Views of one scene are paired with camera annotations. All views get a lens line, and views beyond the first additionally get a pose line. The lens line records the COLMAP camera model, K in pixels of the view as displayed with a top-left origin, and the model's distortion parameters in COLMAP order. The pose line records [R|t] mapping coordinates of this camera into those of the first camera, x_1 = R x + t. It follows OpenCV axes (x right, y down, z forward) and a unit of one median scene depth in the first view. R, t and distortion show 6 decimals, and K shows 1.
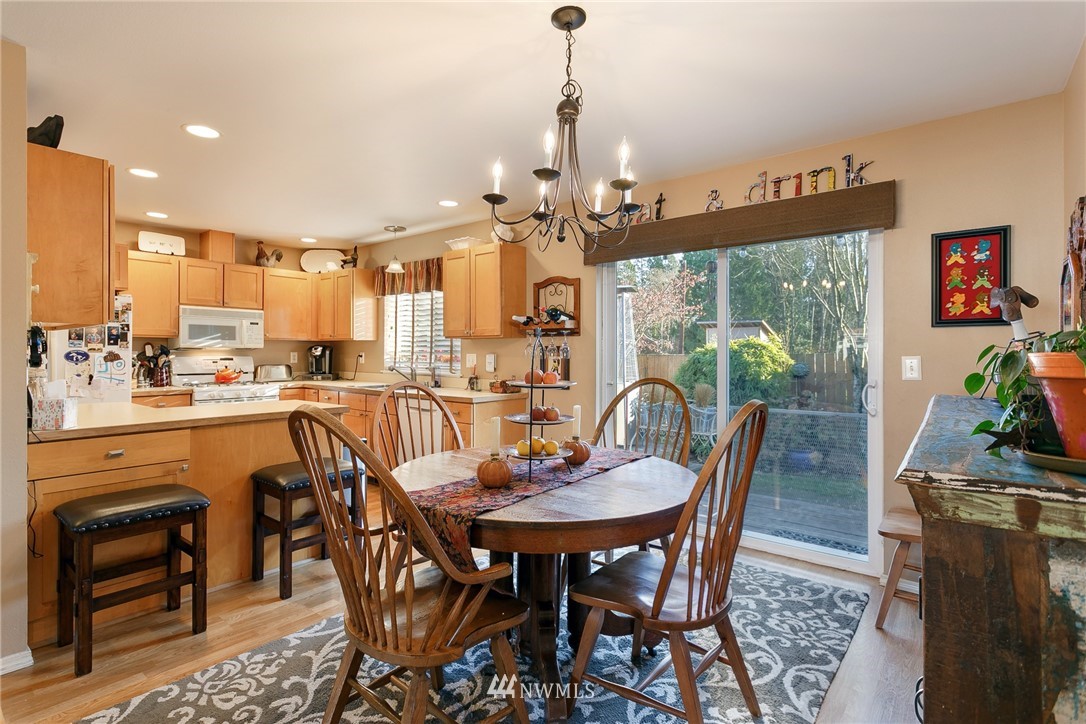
lens RADIAL K [[526.3, 0, 531.1], [0, 526.3, 349.7], [0, 0, 1]] dist [0.000842, 0.001007]
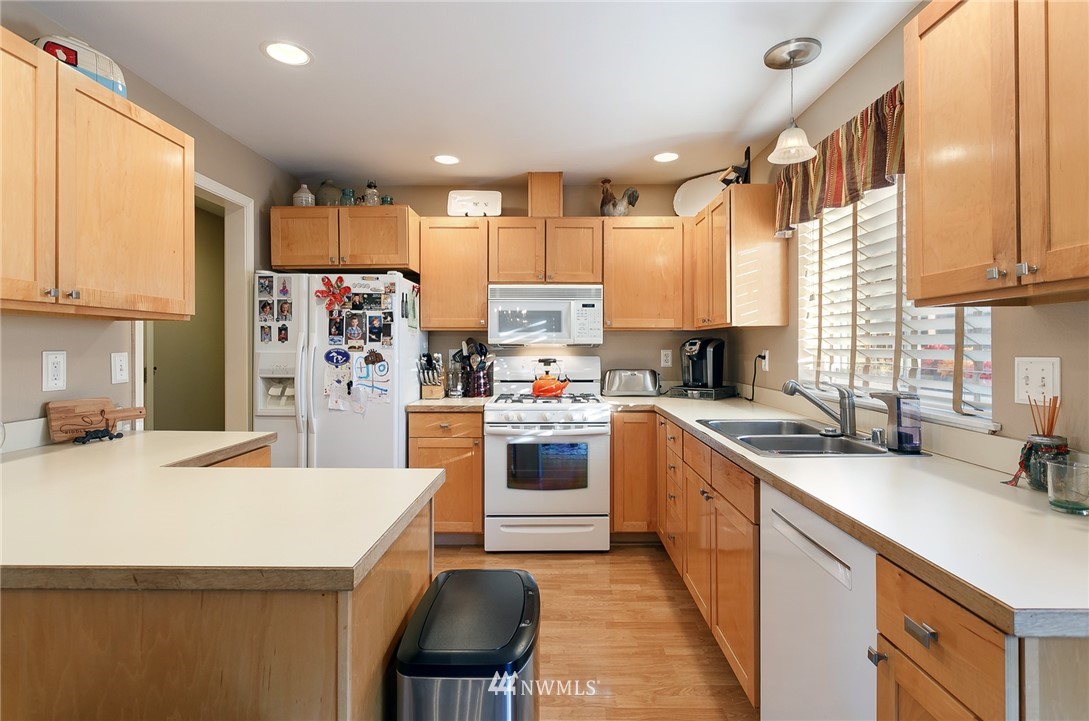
lens RADIAL K [[538.6, 0, 548.4], [0, 538.6, 342.1], [0, 0, 1]] dist [0.002687, 0.000356]
pose [[0.633129, -0.011243, -0.773965, -0.053290], [0.007386, 0.999937, -0.008483, 0.000370], [0.774011, -0.000345, 0.633172, 0.597049]]
